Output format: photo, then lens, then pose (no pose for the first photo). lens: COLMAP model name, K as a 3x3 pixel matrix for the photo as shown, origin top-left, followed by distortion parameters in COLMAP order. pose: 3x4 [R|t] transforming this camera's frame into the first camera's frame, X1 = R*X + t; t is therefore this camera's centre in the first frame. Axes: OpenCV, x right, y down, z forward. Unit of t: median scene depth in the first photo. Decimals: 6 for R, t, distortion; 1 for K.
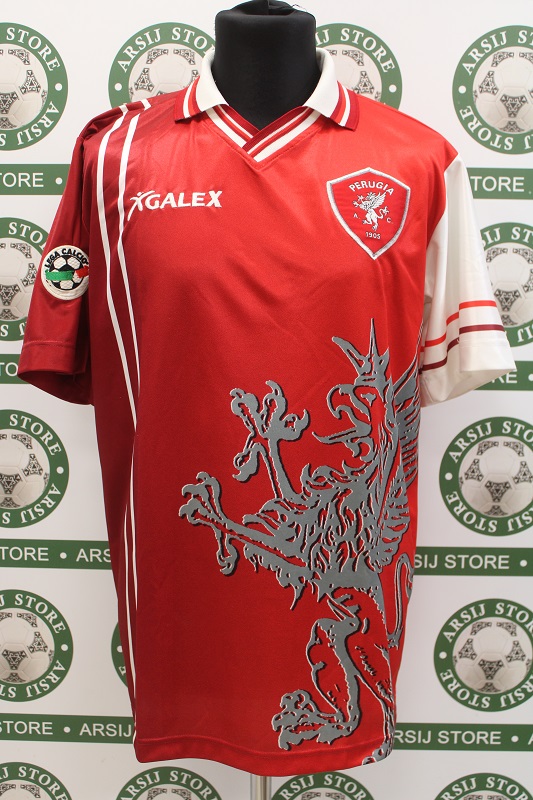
lens RADIAL K [[1006.6, 0, 268.2], [0, 1006.6, 401.1], [0, 0, 1]] dist [0.015302, 0.000000]
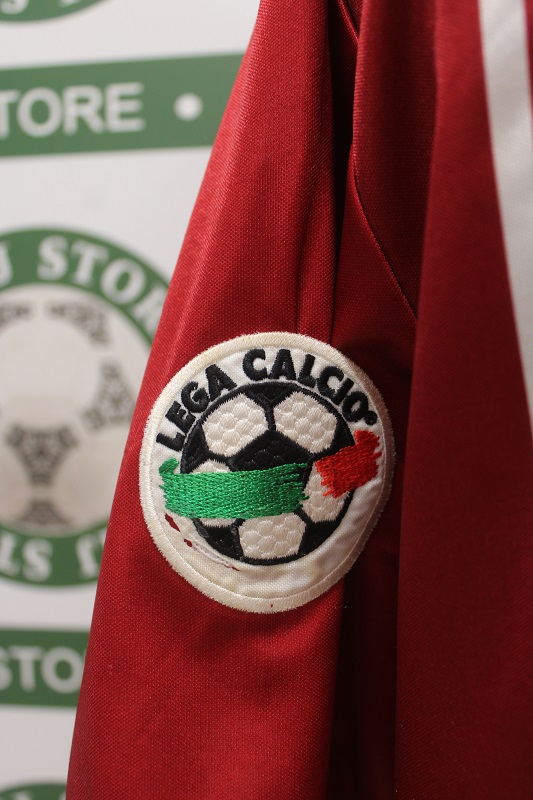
lens RADIAL K [[1006.6, 0, 266.7], [0, 1006.6, 401.7], [0, 0, 1]] dist [0.015302, 0.000000]
pose [[0.994724, -0.027179, -0.098922, -0.152506], [0.024957, 0.999409, -0.023635, -0.114984], [0.099506, 0.021042, 0.994814, 0.679672]]
